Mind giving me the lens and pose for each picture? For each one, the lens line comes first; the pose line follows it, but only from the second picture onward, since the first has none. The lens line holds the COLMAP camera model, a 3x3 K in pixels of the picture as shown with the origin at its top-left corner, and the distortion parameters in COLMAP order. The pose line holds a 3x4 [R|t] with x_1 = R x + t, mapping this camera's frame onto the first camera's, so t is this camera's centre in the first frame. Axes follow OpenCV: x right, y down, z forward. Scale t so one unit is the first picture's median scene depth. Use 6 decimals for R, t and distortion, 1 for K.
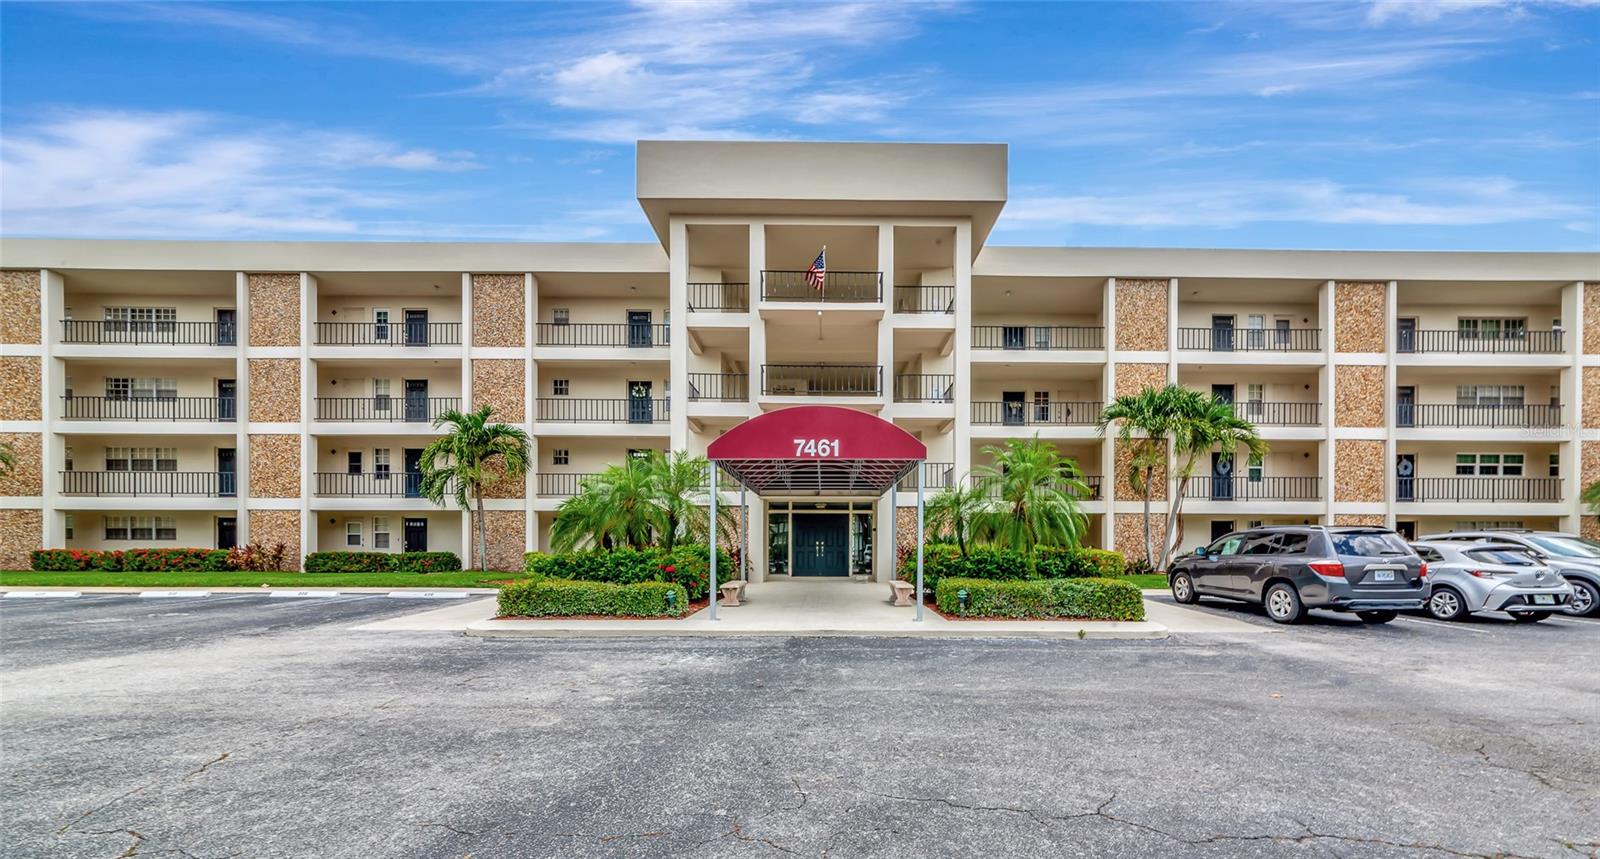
lens RADIAL K [[505.7, 0, 799.8], [0, 505.7, 538.5], [0, 0, 1]] dist [-0.005050, 0.000086]
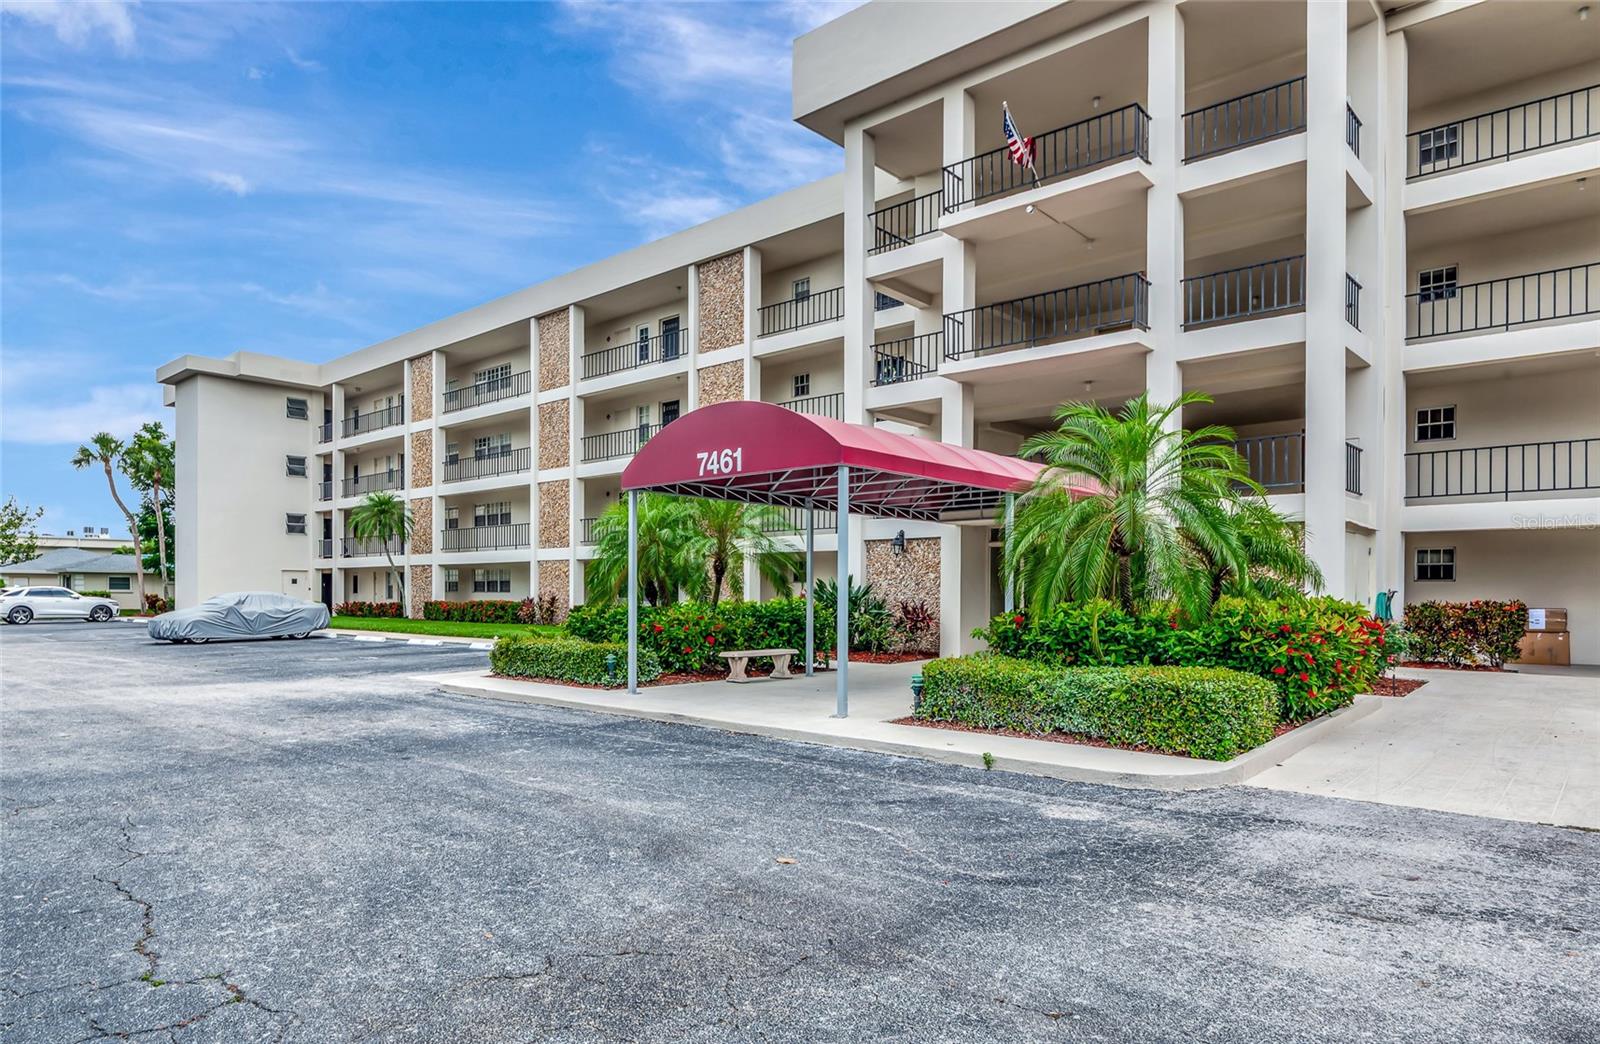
lens RADIAL K [[925.3, 0, 799.3], [0, 925.3, 580.1], [0, 0, 1]] dist [0.042877, 0.000190]
pose [[0.737024, -0.005092, -0.675848, 0.456955], [-0.002566, 0.999943, -0.010333, -0.004273], [0.675862, 0.009350, 0.736969, 0.015721]]
